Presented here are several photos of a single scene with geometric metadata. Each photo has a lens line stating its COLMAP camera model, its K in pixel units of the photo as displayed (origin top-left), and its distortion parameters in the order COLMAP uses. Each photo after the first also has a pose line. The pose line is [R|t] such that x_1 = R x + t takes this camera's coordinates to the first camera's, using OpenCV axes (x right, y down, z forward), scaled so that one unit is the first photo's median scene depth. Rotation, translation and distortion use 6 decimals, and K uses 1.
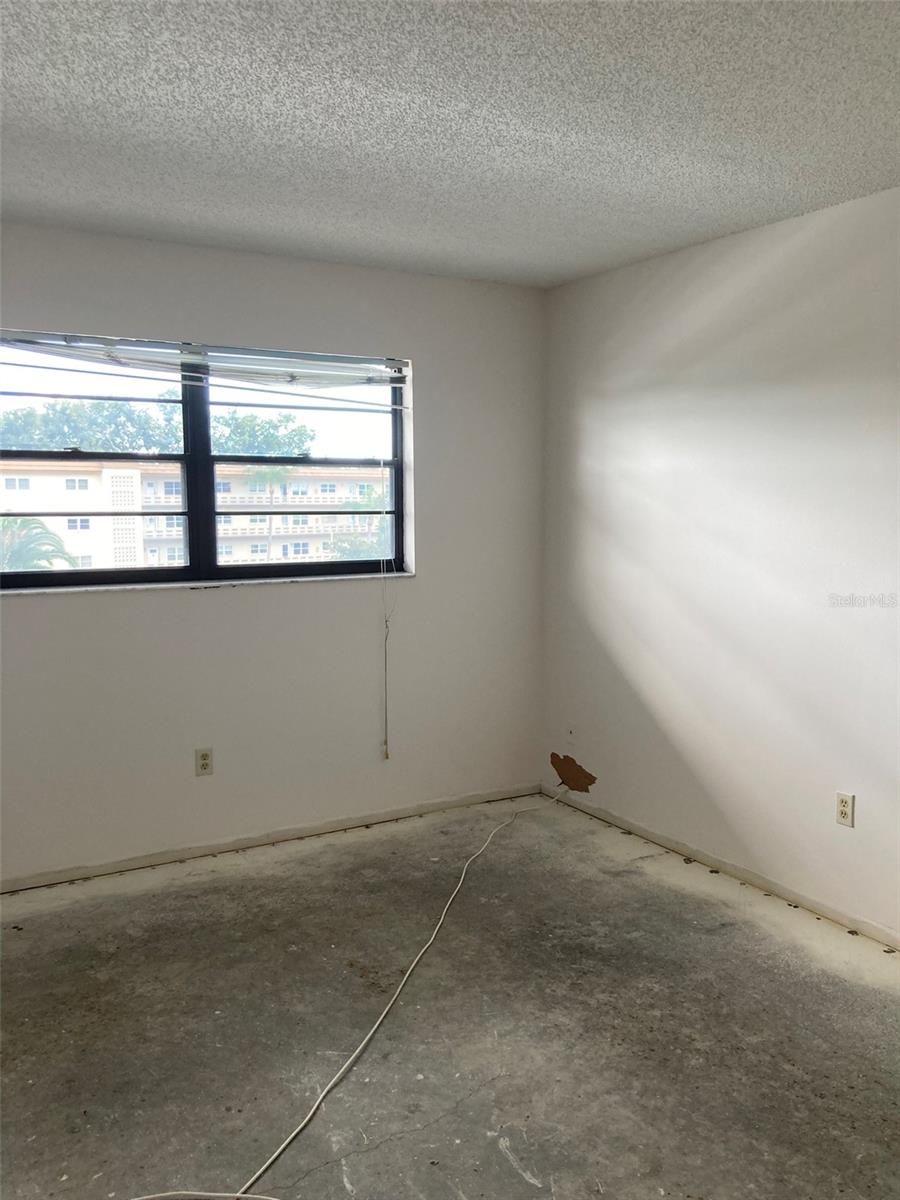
lens RADIAL K [[956.4, 0, 483.2], [0, 956.4, 601.8], [0, 0, 1]] dist [0.023586, -0.003501]
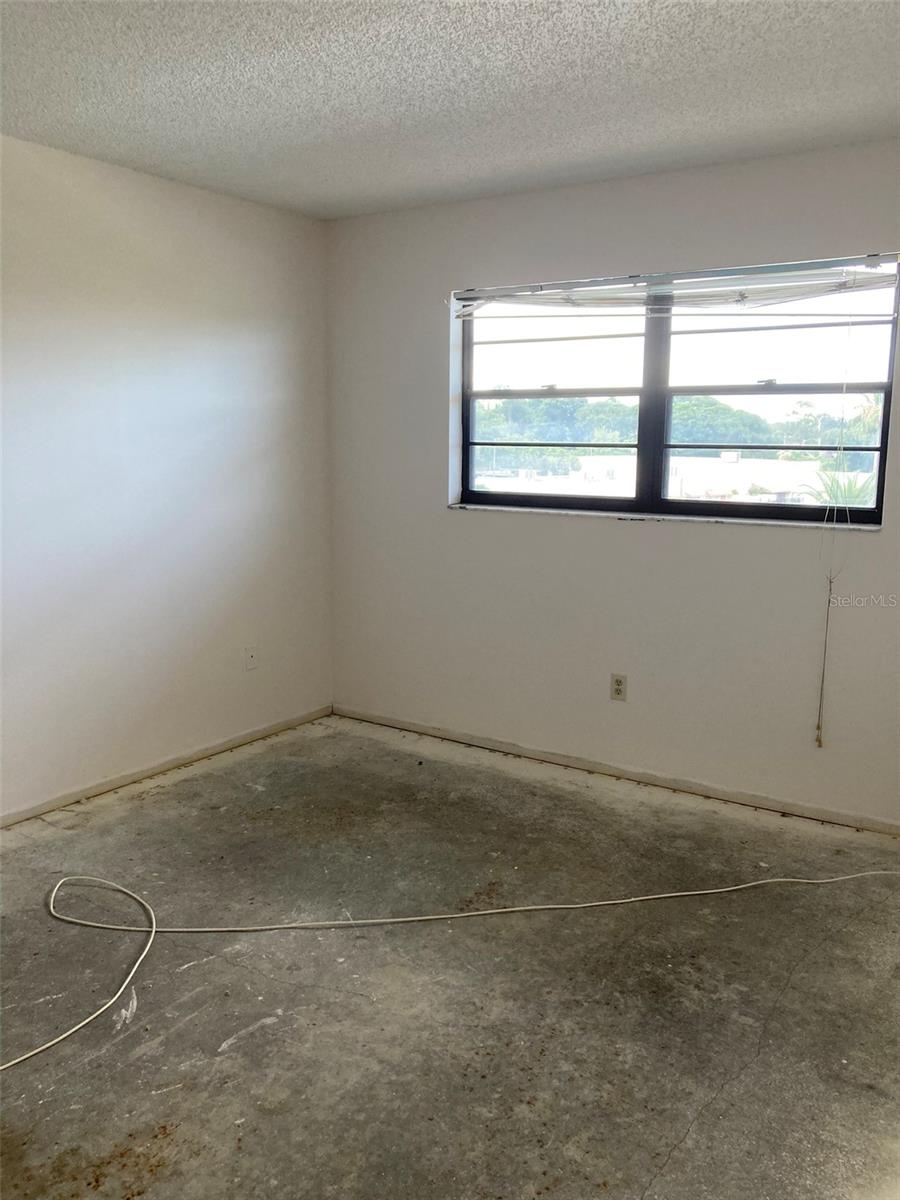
lens RADIAL K [[979.6, 0, 456.8], [0, 979.6, 600.1], [0, 0, 1]] dist [0.011370, -0.009876]
pose [[0.443941, 0.154083, -0.882709, 0.601957], [-0.106967, 0.987173, 0.118521, -0.035938], [0.889649, 0.041805, 0.454728, 0.391825]]
